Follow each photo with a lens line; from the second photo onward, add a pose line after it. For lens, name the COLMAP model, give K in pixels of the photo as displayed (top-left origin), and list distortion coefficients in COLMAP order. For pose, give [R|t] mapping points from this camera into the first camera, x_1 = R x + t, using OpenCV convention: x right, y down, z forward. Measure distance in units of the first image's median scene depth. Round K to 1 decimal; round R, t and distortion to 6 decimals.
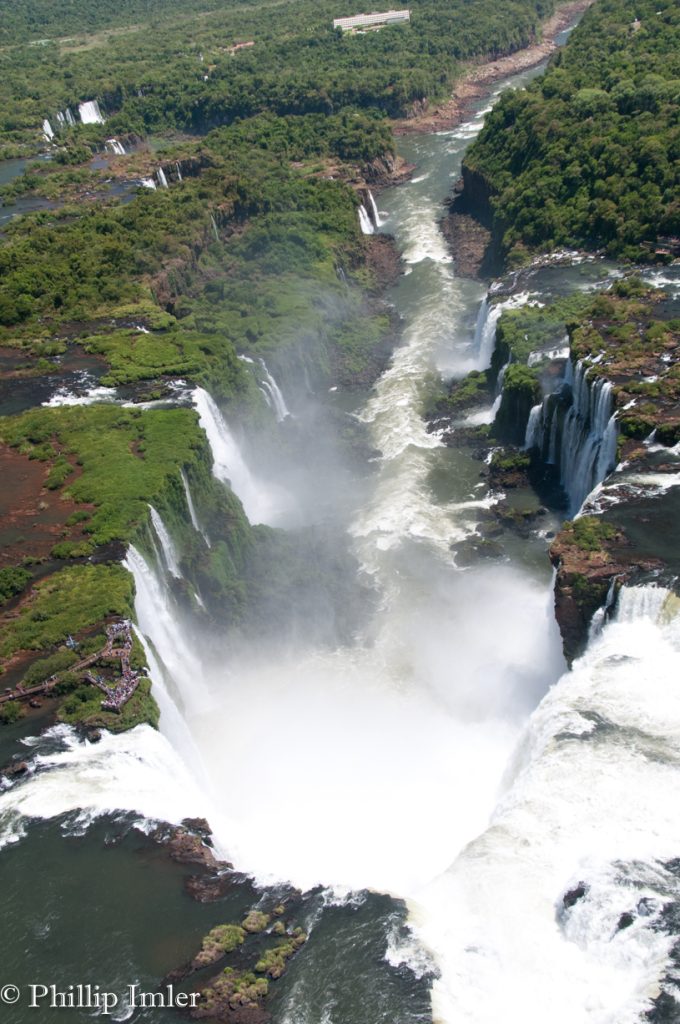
lens RADIAL K [[1108.7, 0, 340.0], [0, 1108.7, 512.0], [0, 0, 1]] dist [-0.010739, 0.164937]
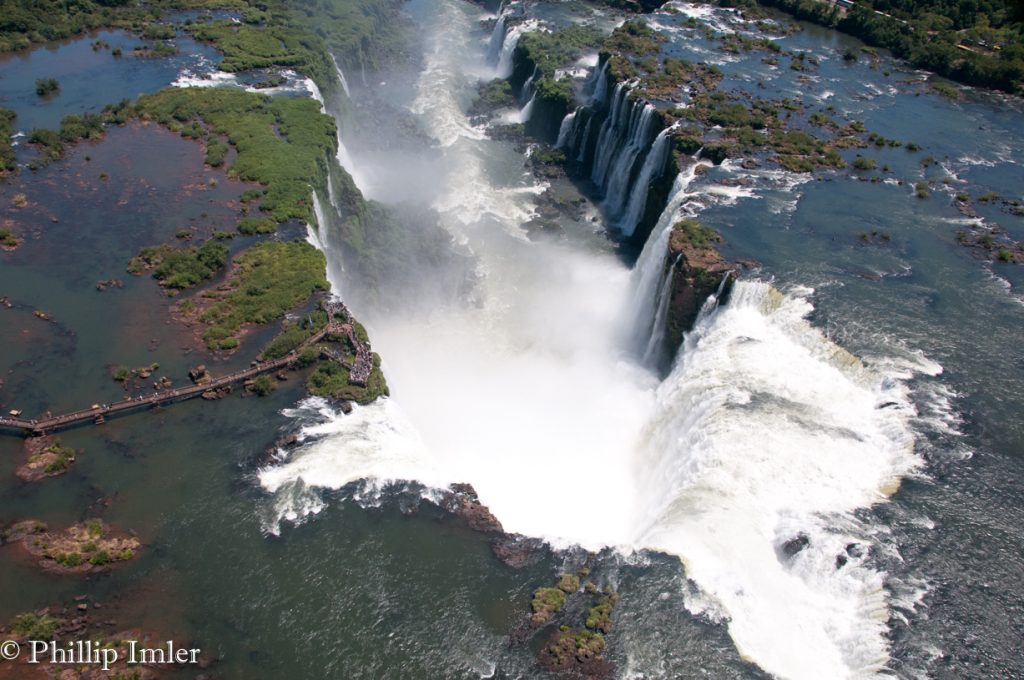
lens RADIAL K [[795.4, 0, 511.5], [0, 795.4, 355.4], [0, 0, 1]] dist [-0.146476, 0.120717]
pose [[0.966457, 0.003732, 0.256802, -0.153708], [-0.061113, 0.974516, 0.215834, -0.019576], [-0.249452, -0.224288, 0.942056, 0.122920]]
